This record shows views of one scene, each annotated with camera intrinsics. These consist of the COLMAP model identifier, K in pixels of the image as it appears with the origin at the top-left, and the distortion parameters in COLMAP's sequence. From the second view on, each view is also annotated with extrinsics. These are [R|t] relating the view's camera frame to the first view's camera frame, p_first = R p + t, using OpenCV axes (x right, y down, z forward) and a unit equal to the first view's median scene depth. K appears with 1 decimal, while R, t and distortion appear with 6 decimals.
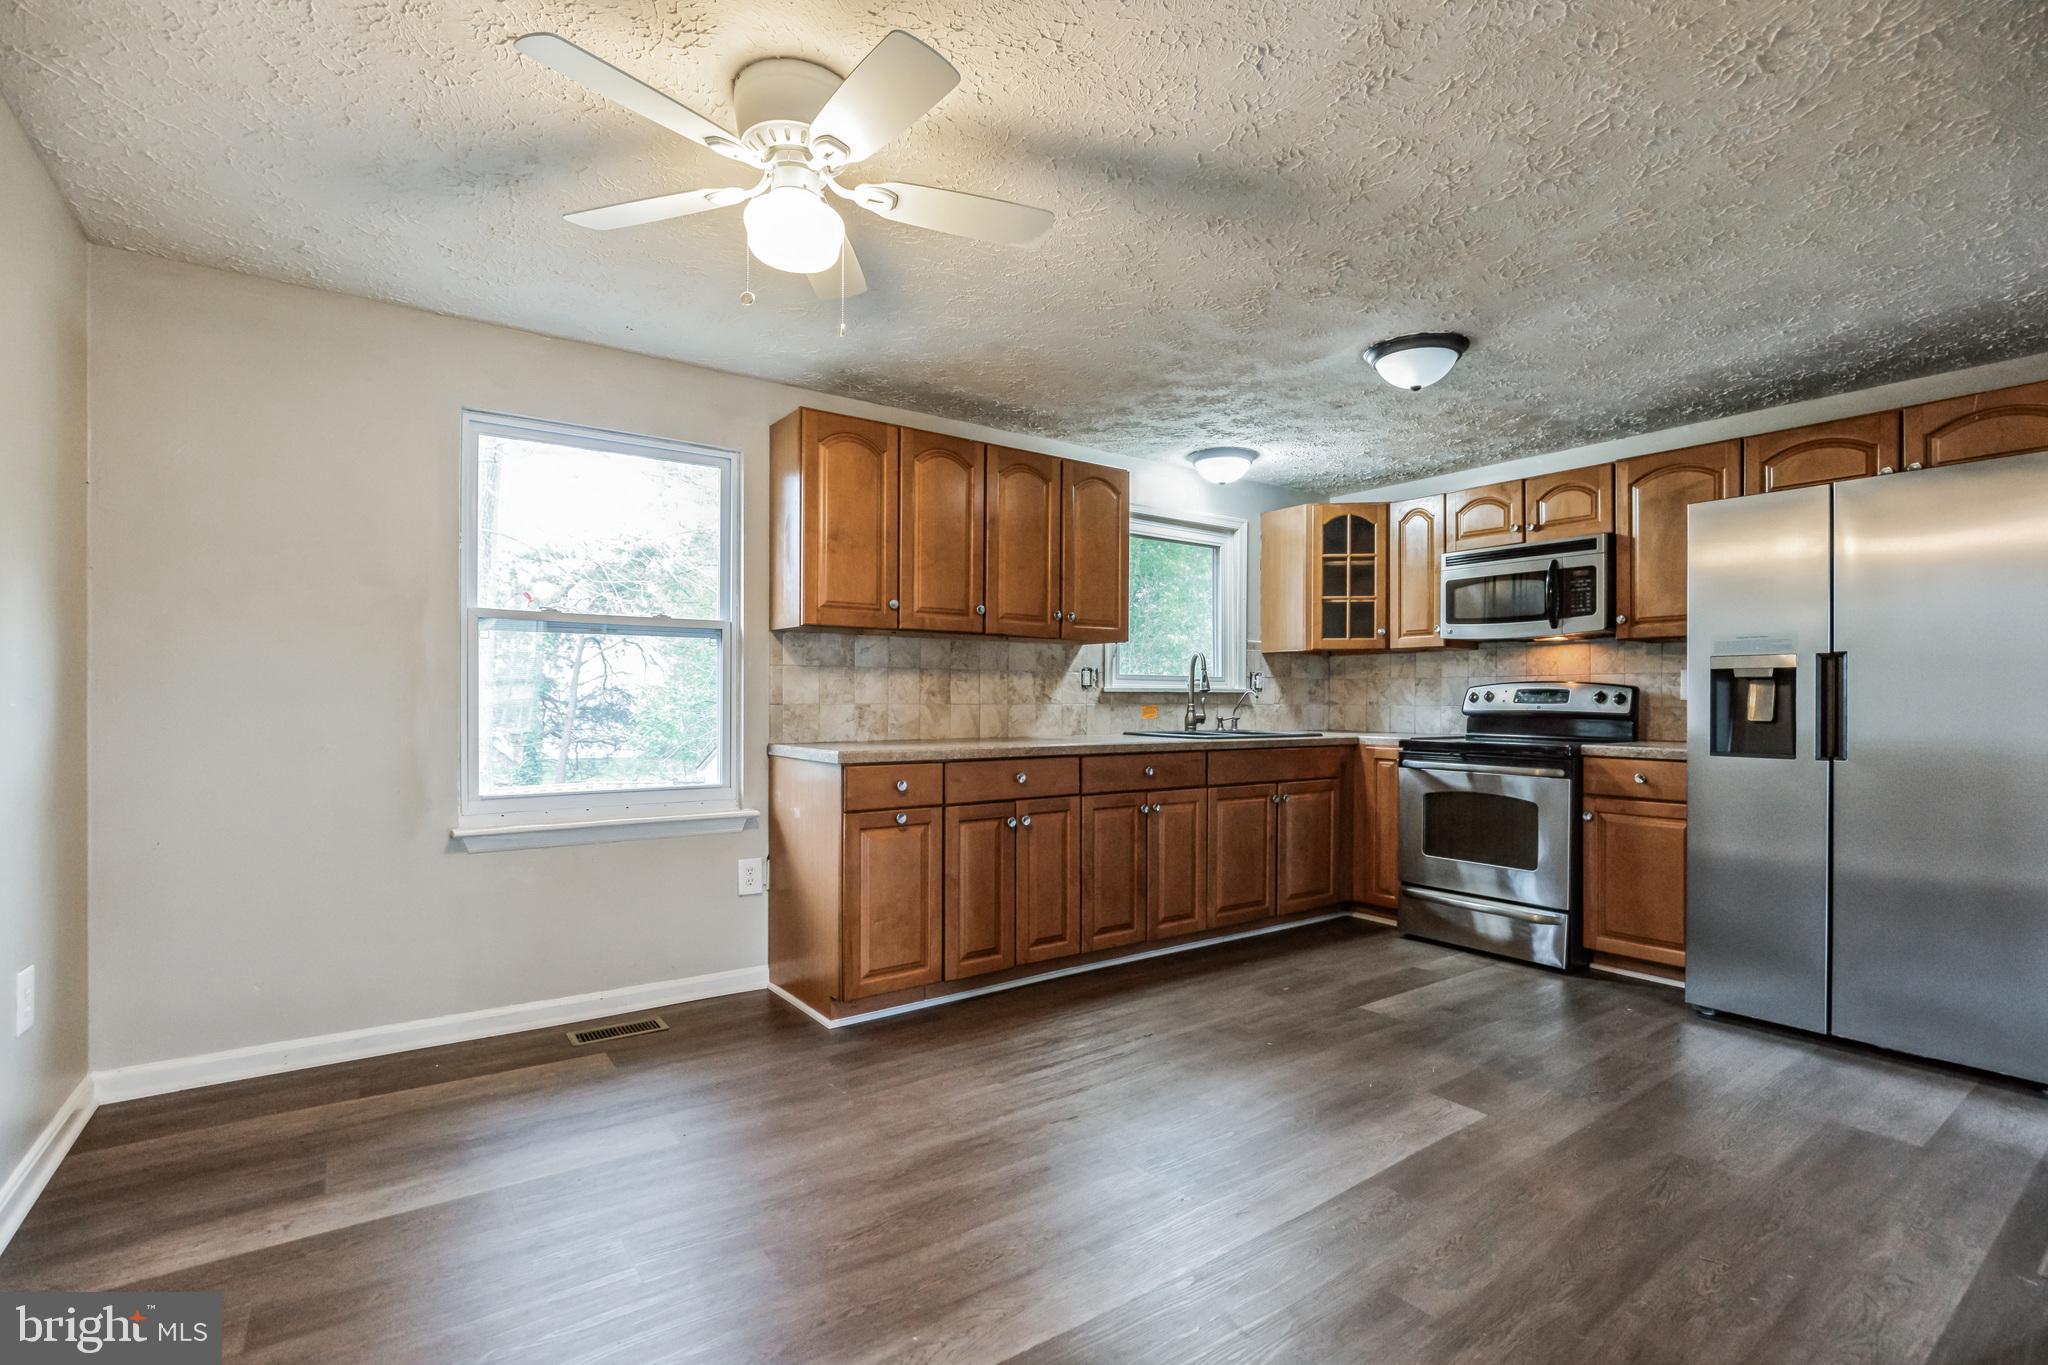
lens RADIAL K [[942.2, 0, 1029.2], [0, 942.2, 700.5], [0, 0, 1]] dist [-0.021390, 0.005652]
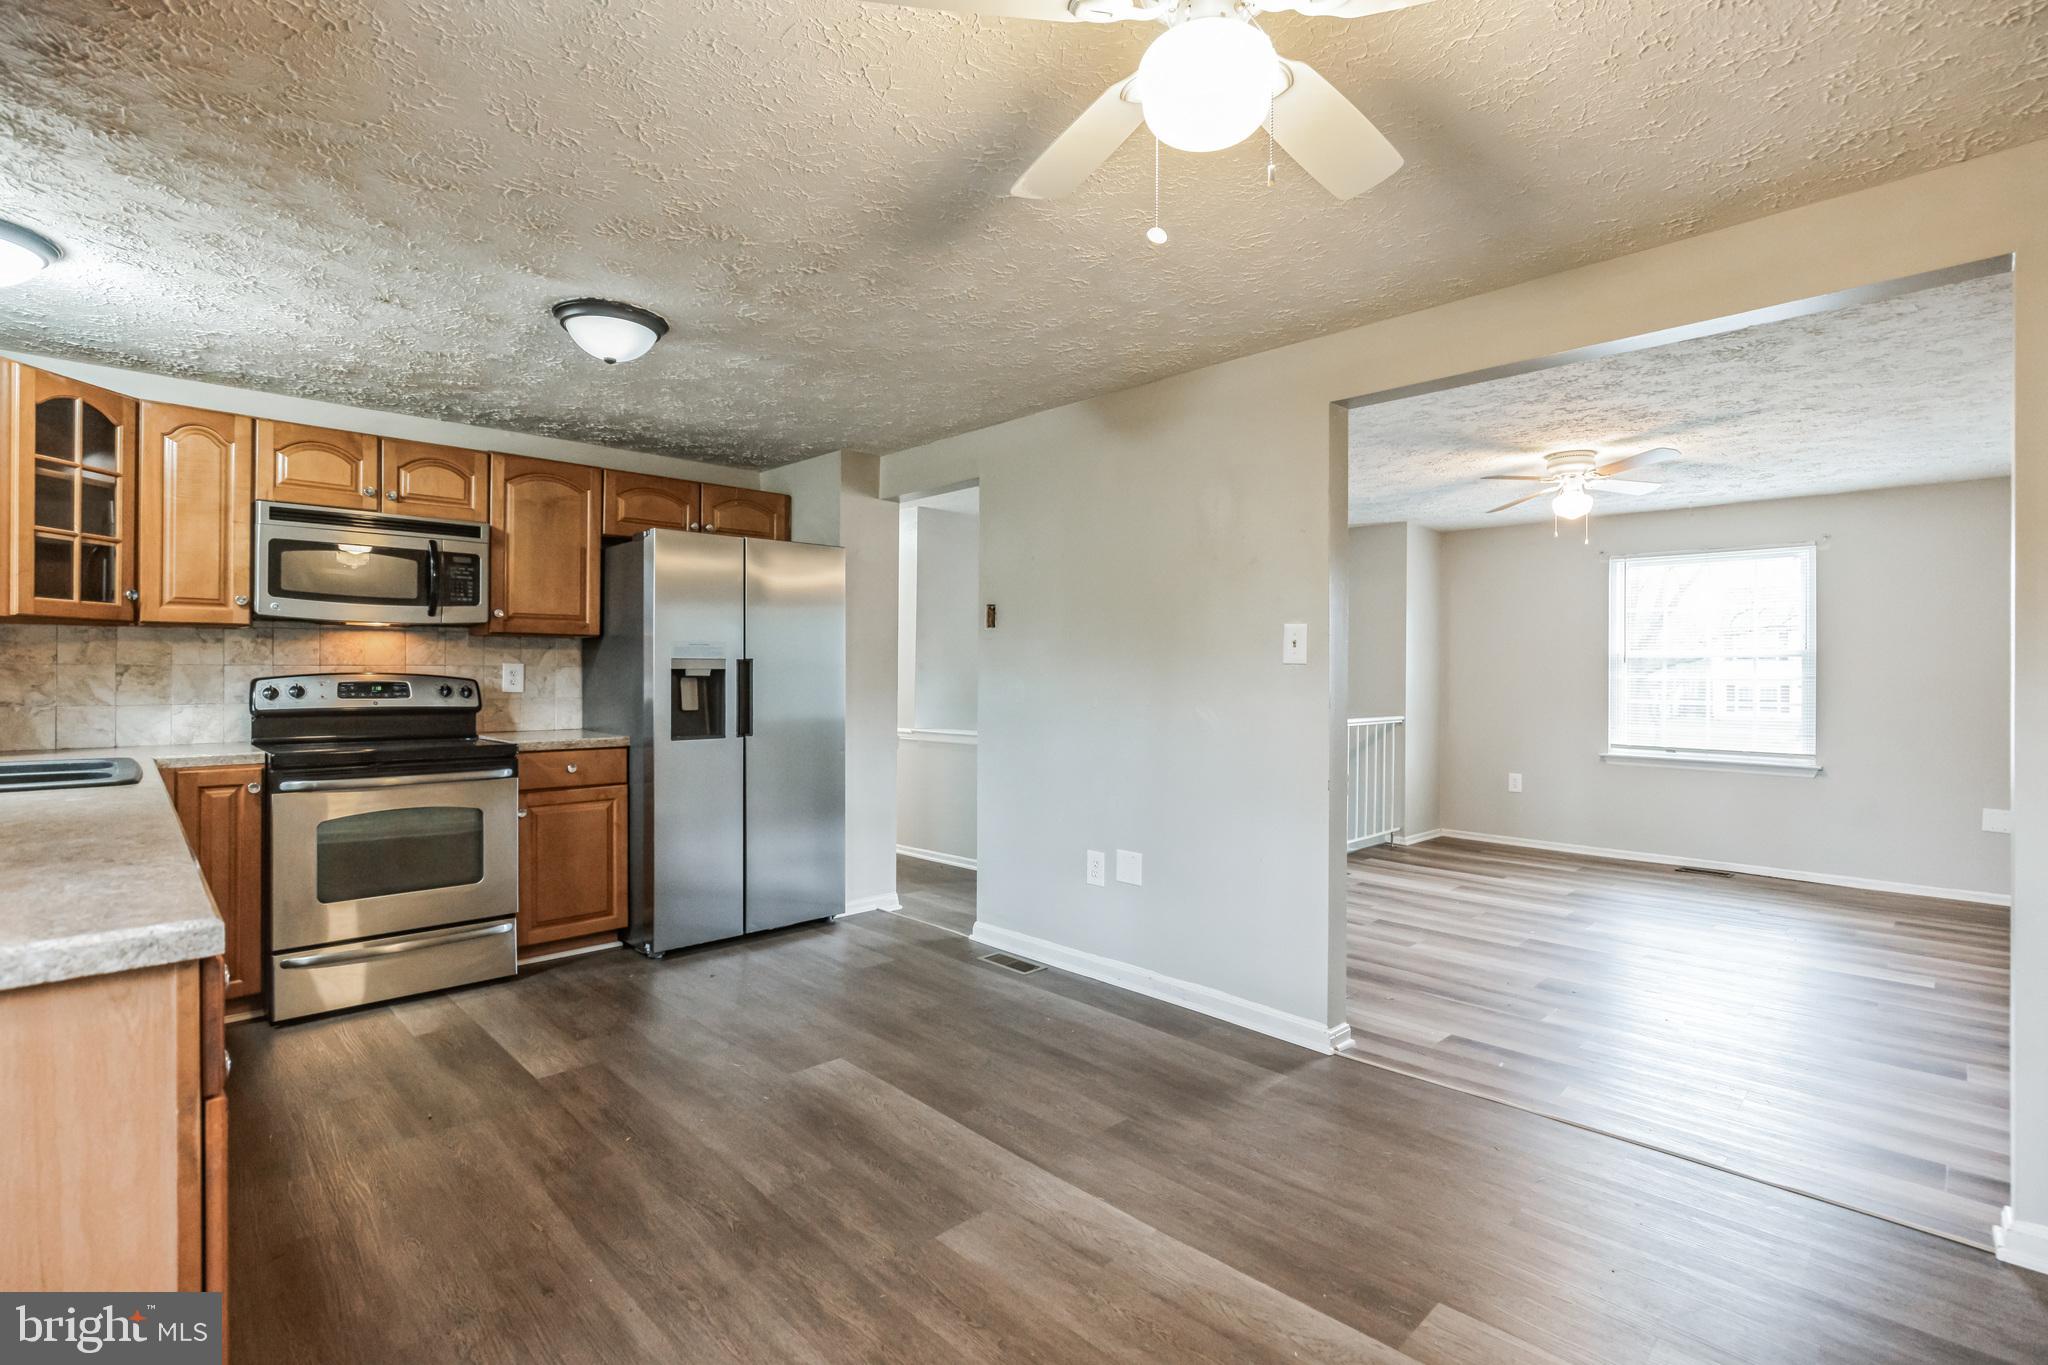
lens RADIAL K [[942.2, 0, 1033.7], [0, 942.2, 672.6], [0, 0, 1]] dist [-0.021390, 0.005652]
pose [[-0.156326, -0.003219, 0.987700, -0.467641], [-0.002486, 0.999993, 0.002866, -0.028961], [-0.987702, -0.002007, -0.156333, 0.623688]]
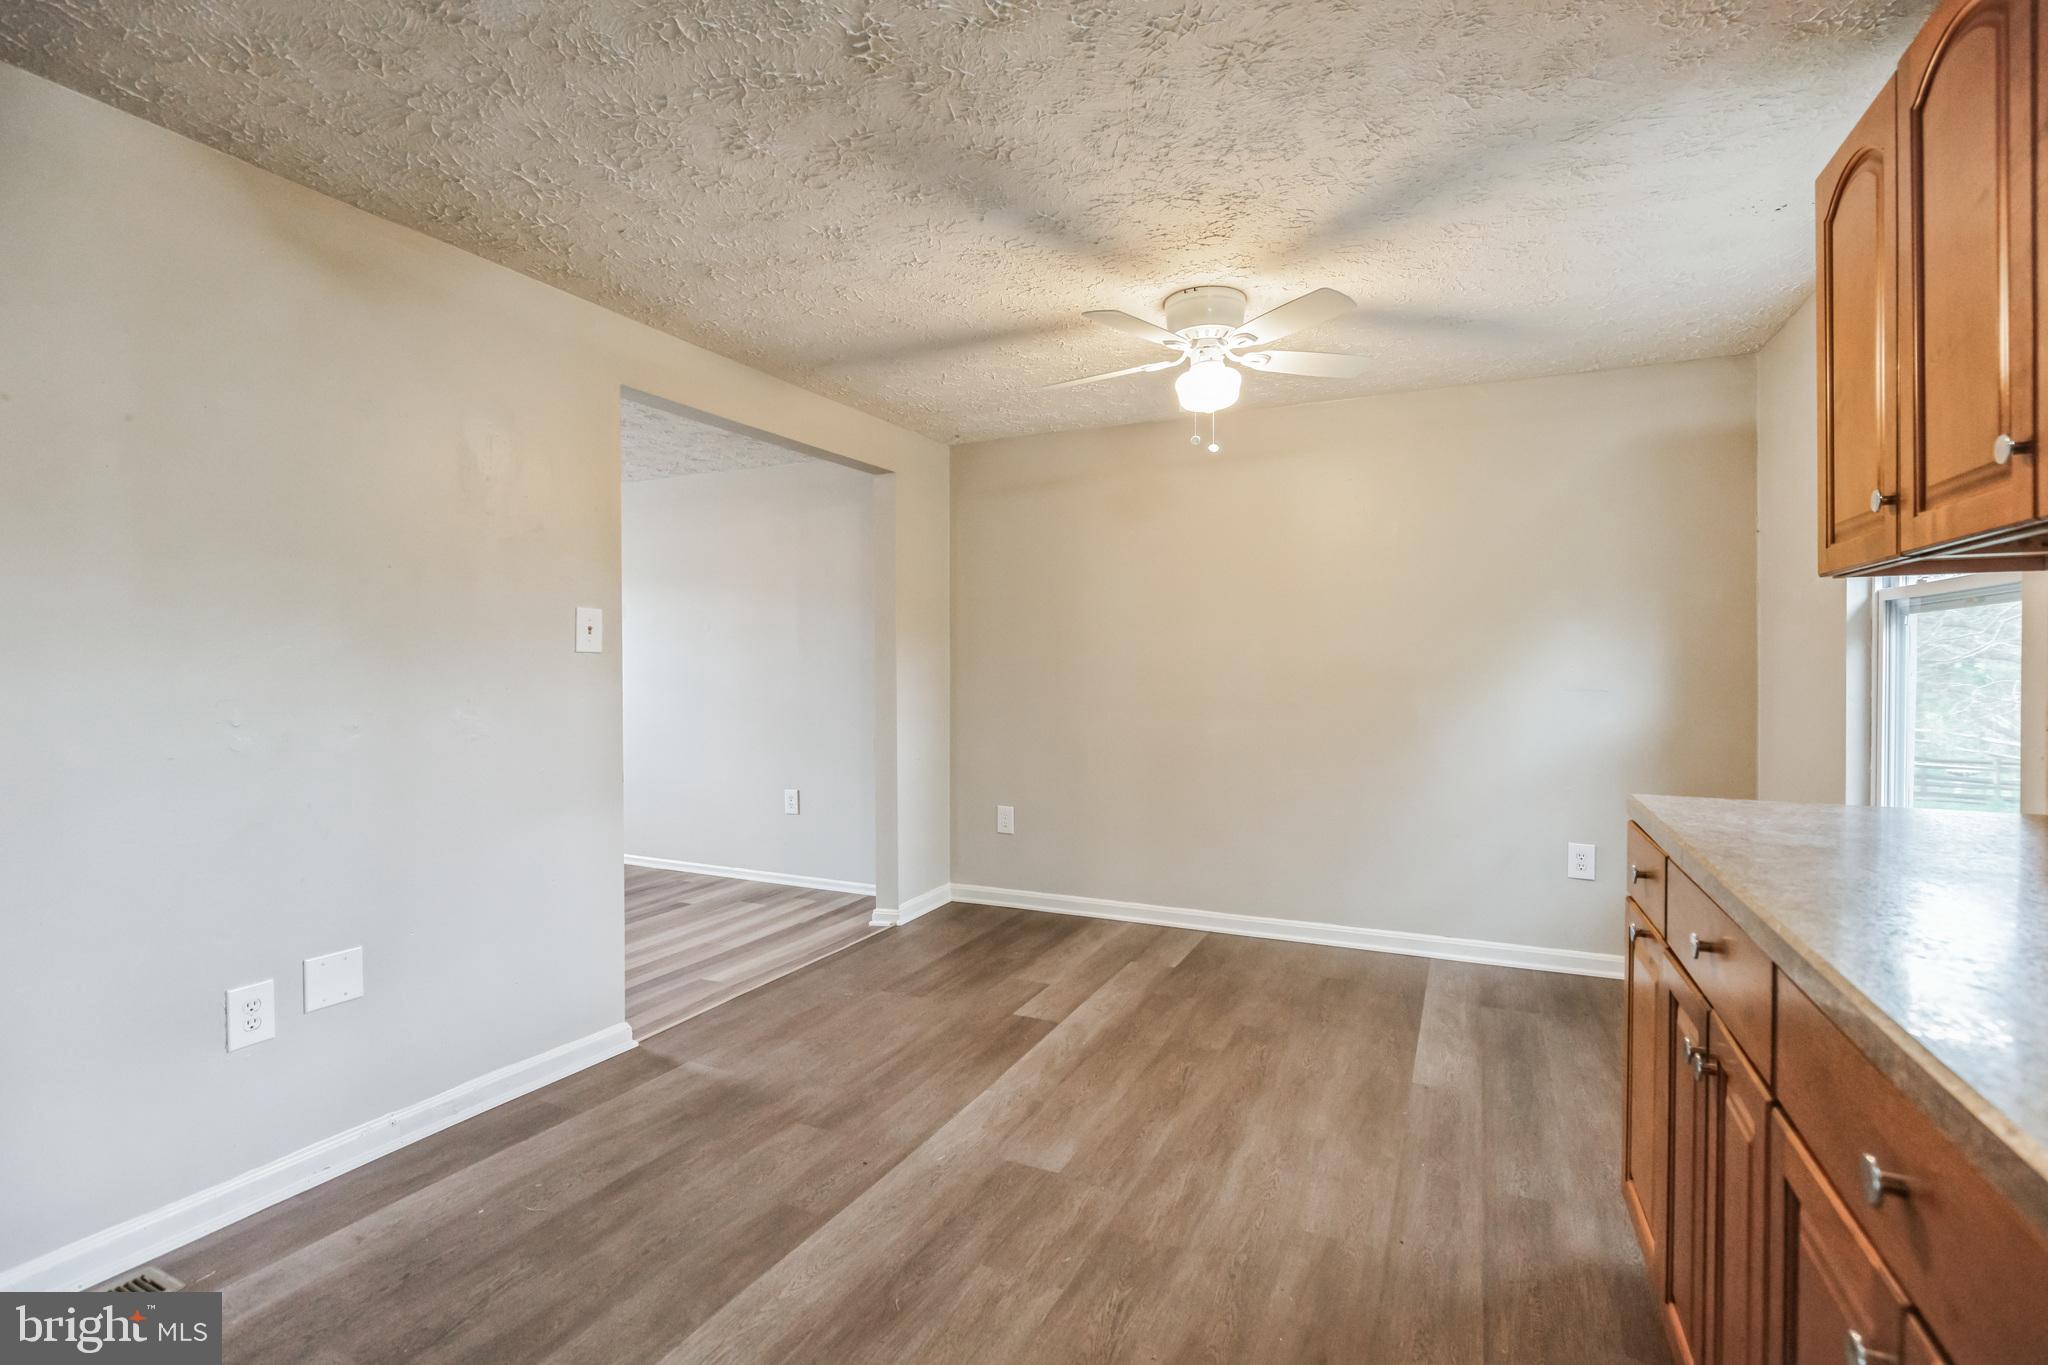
lens RADIAL K [[942.2, 0, 1039.1], [0, 942.2, 672.8], [0, 0, 1]] dist [-0.021390, 0.005652]
pose [[-0.873747, 0.002424, -0.486375, 0.366539], [-0.002848, 0.999945, 0.010100, -0.026757], [0.486372, 0.010210, -0.873692, 1.103927]]
